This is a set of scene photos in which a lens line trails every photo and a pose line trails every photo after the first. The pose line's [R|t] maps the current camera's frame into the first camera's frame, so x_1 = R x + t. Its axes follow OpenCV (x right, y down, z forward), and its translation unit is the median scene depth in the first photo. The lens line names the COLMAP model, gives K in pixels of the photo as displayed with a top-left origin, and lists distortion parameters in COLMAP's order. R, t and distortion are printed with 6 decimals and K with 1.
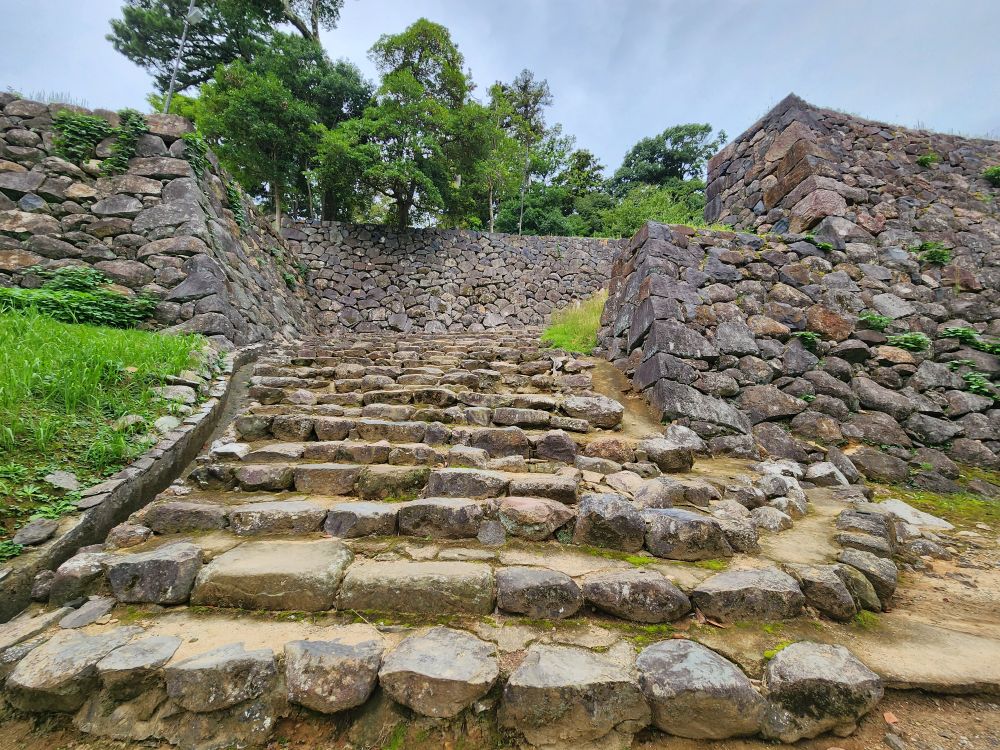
lens RADIAL K [[399.2, 0, 497.9], [0, 399.2, 373.6], [0, 0, 1]] dist [0.001358, 0.001026]
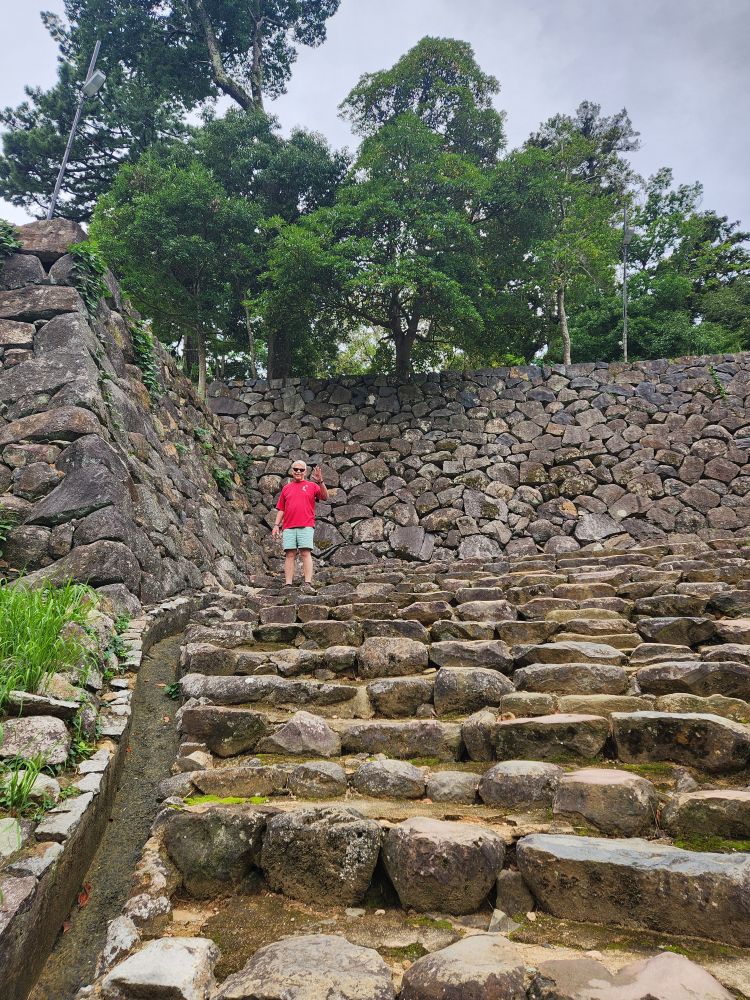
lens RADIAL K [[688.9, 0, 373.8], [0, 688.9, 497.9], [0, 0, 1]] dist [0.059497, -0.018814]
pose [[0.971485, -0.074537, -0.225081, -0.083542], [0.030350, 0.980585, -0.193733, -0.011315], [0.235151, 0.181378, 0.954885, 0.105424]]
